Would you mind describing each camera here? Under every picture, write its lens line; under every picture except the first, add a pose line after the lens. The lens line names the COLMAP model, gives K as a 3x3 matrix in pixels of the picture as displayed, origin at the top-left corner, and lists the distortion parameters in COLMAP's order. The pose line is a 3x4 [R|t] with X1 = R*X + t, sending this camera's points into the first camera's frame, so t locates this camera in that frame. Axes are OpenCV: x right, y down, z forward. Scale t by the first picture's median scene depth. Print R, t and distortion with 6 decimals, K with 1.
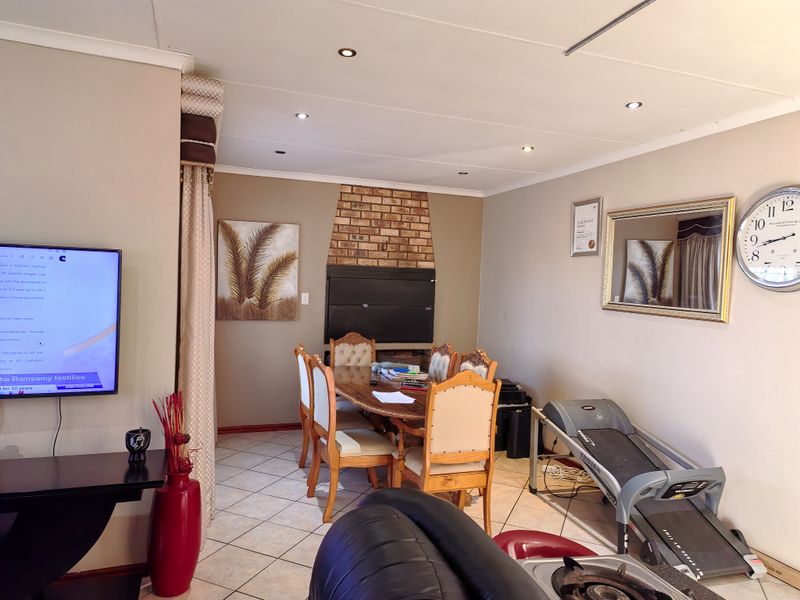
lens RADIAL K [[541.9, 0, 401.3], [0, 541.9, 299.6], [0, 0, 1]] dist [0.010128, 0.011990]
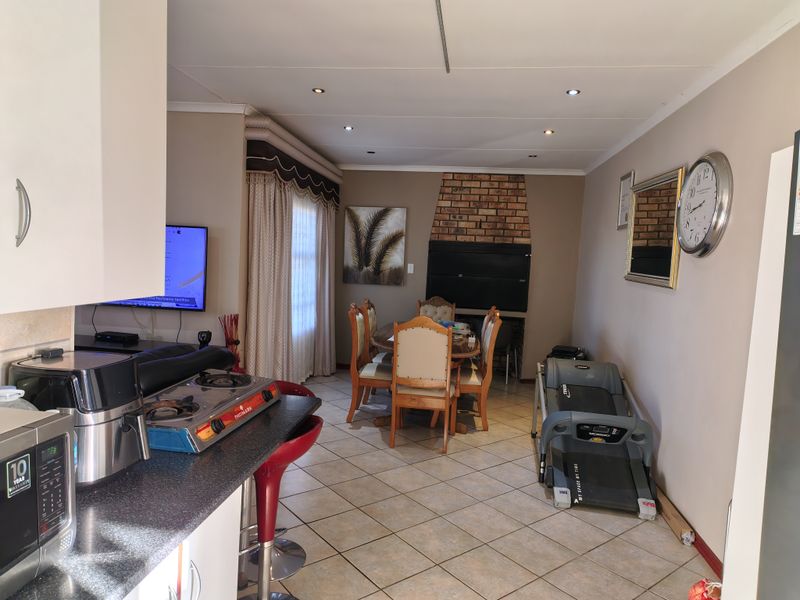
lens RADIAL K [[541.9, 0, 397.2], [0, 541.9, 299.4], [0, 0, 1]] dist [0.010128, 0.011990]
pose [[0.882935, 0.044451, -0.467386, 0.378573], [-0.031477, 0.998873, 0.035534, 0.026047], [0.468438, -0.016662, 0.883339, -0.102944]]
